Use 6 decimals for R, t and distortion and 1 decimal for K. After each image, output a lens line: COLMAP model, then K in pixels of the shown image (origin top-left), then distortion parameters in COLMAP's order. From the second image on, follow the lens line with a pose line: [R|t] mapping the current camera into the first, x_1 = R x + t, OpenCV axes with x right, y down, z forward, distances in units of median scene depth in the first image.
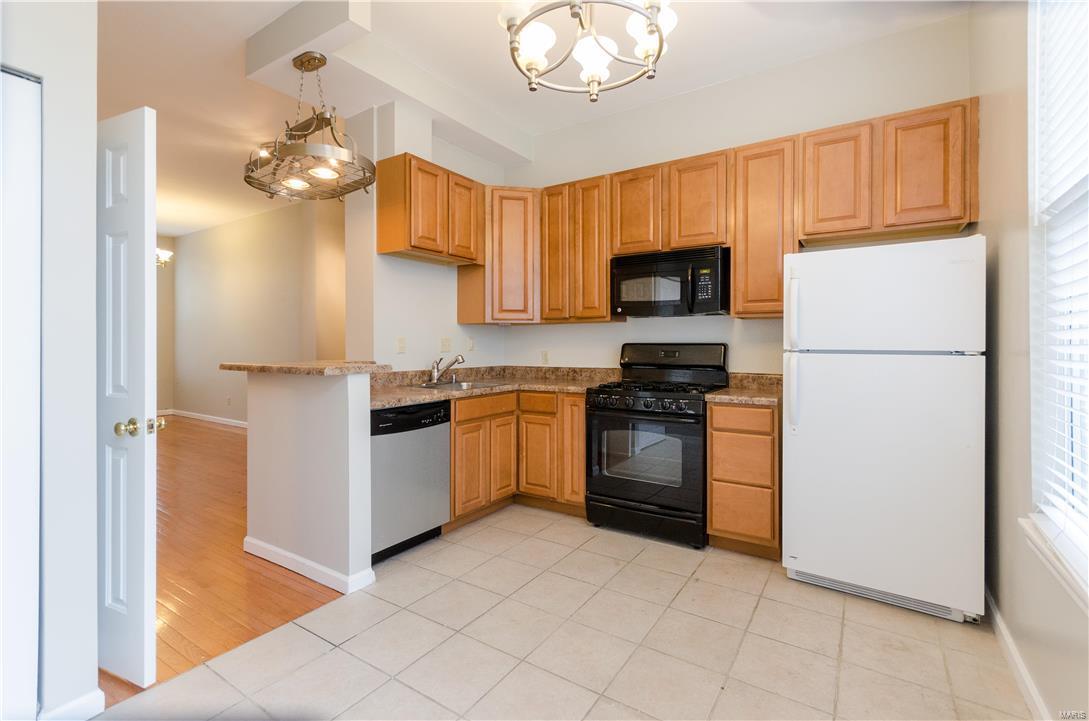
lens RADIAL K [[484.0, 0, 544.7], [0, 484.0, 346.2], [0, 0, 1]] dist [0.000607, -0.000156]
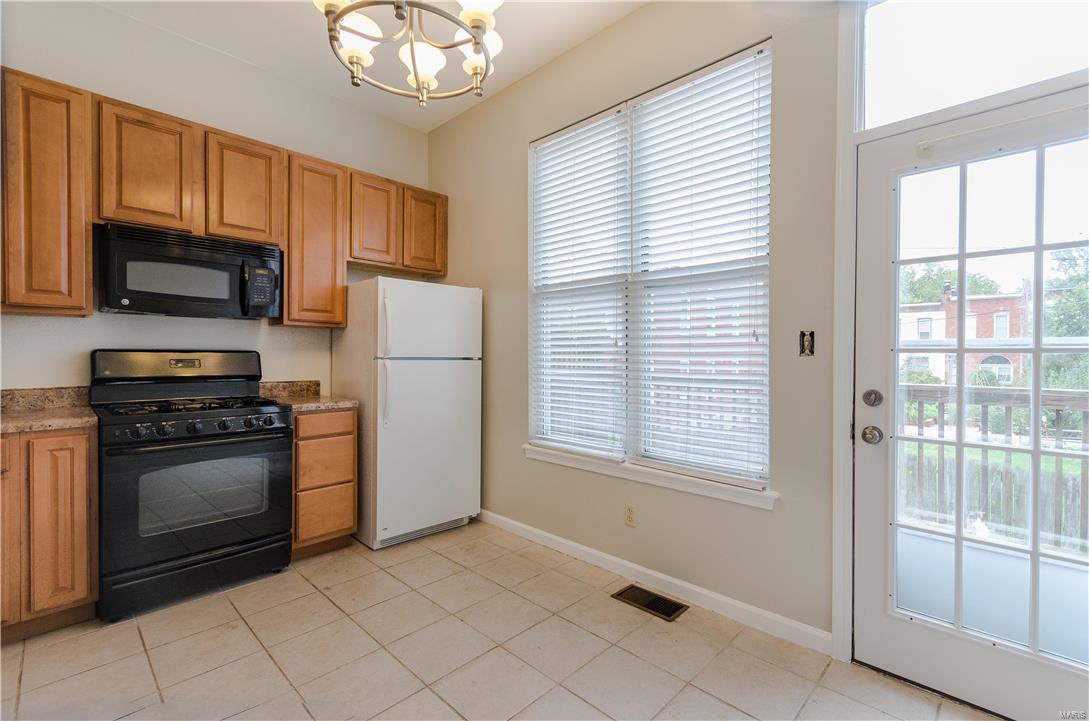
lens RADIAL K [[487.8, 0, 561.2], [0, 487.8, 356.4], [0, 0, 1]] dist [0.000934, -0.000091]
pose [[0.164413, -0.005384, 0.986377, -0.482613], [-0.004929, 0.999968, 0.006280, -0.003781], [-0.986379, -0.005895, 0.164381, 0.290747]]
